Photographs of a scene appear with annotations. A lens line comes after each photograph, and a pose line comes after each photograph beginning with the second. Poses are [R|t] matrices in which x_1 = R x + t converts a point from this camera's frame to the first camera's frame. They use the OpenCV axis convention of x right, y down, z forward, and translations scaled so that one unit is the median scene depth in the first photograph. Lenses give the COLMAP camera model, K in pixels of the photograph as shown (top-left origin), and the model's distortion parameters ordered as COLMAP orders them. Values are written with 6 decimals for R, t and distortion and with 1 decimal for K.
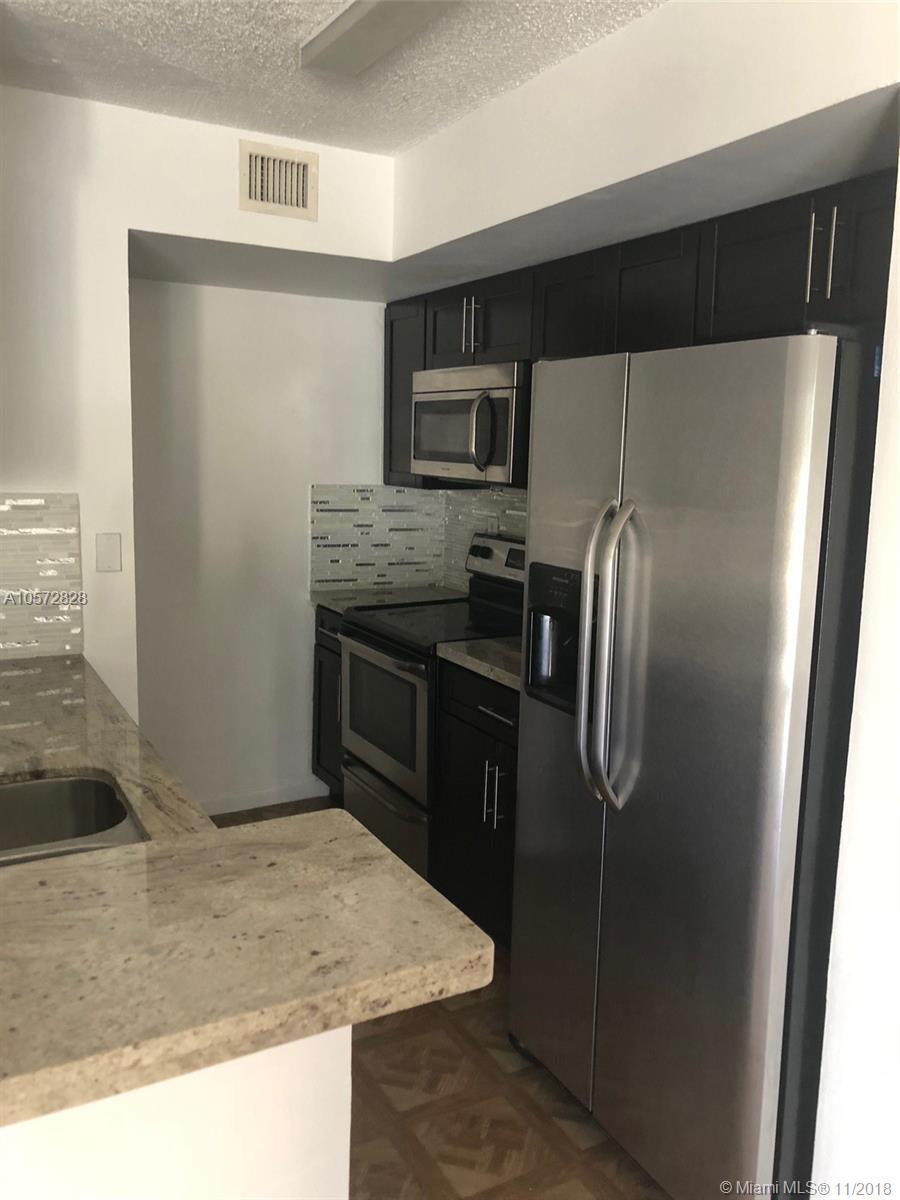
lens RADIAL K [[974.8, 0, 450.0], [0, 974.8, 600.0], [0, 0, 1]] dist [0.077022, -0.219583]
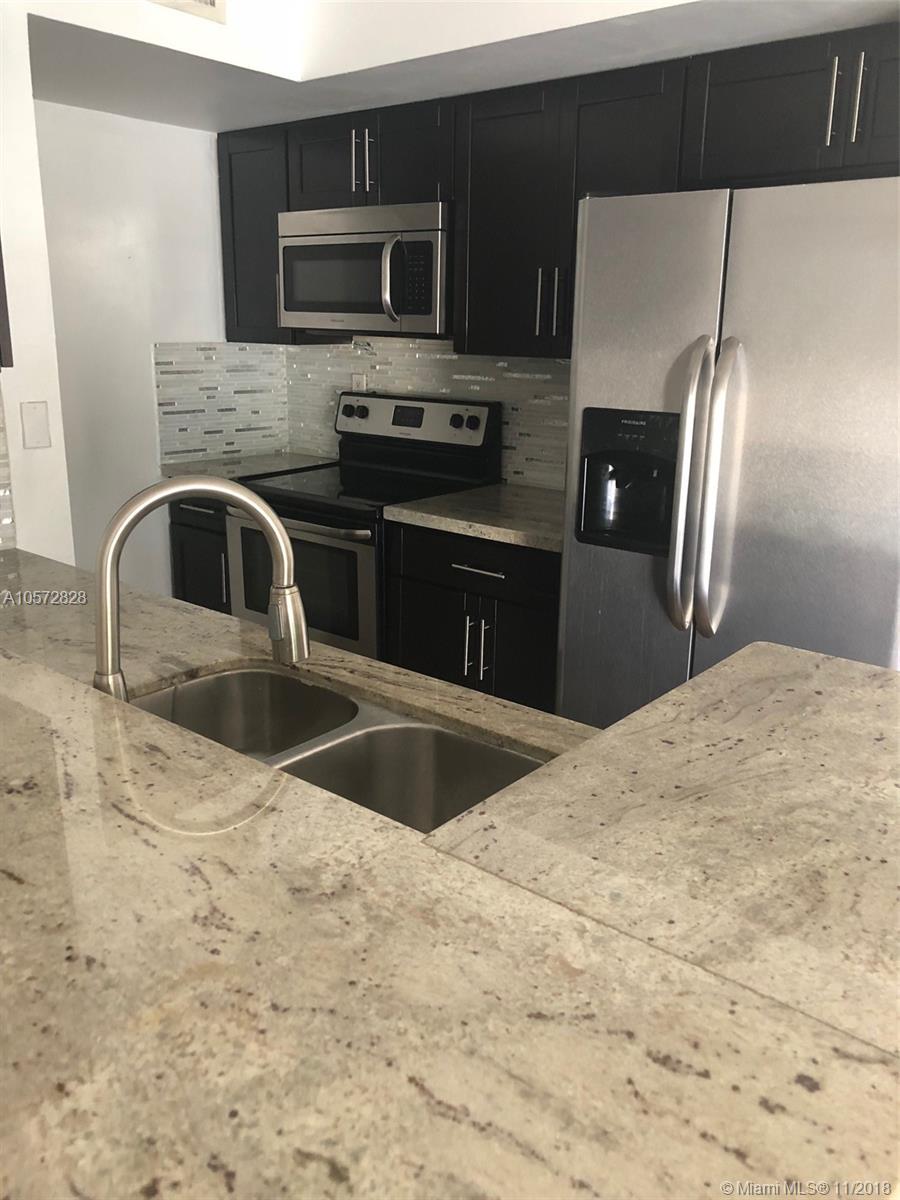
lens RADIAL K [[988.4, 0, 450.0], [0, 988.4, 600.0], [0, 0, 1]] dist [-0.005317, 0.003241]
pose [[0.932860, -0.109116, 0.343315, -0.227339], [0.063147, 0.987797, 0.142371, 0.001170], [-0.354660, -0.111133, 0.928367, 0.050392]]
